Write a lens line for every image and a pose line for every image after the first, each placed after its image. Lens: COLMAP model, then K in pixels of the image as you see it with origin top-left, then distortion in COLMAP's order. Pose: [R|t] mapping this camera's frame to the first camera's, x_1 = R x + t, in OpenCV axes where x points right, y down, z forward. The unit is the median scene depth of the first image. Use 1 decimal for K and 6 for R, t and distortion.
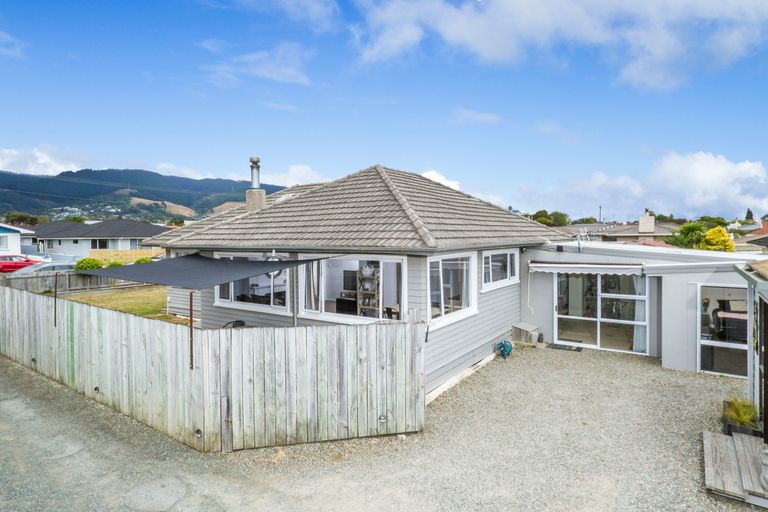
lens RADIAL K [[394.5, 0, 383.5], [0, 394.5, 250.3], [0, 0, 1]] dist [0.002165, -0.000083]
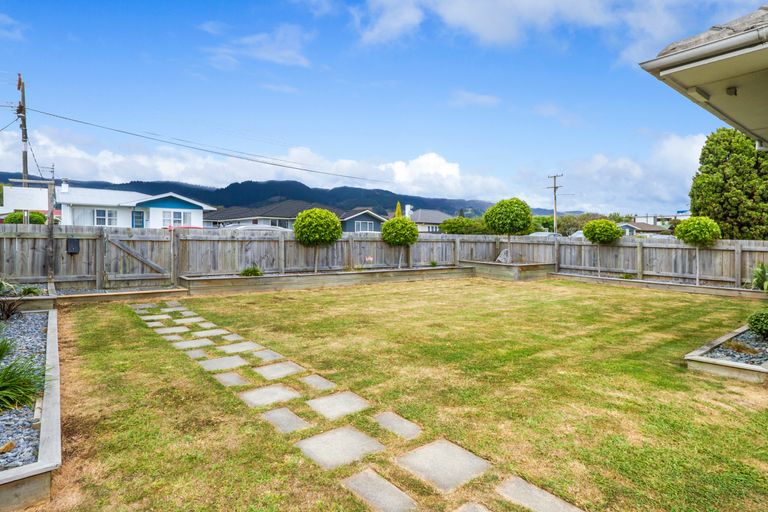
lens RADIAL K [[425.7, 0, 403.0], [0, 425.7, 237.0], [0, 0, 1]] dist [0.018985, 0.000153]
pose [[0.954658, 0.017543, -0.297187, -0.485953], [-0.026507, 0.999306, -0.026161, 0.066084], [0.296522, 0.032853, 0.954461, 0.523545]]
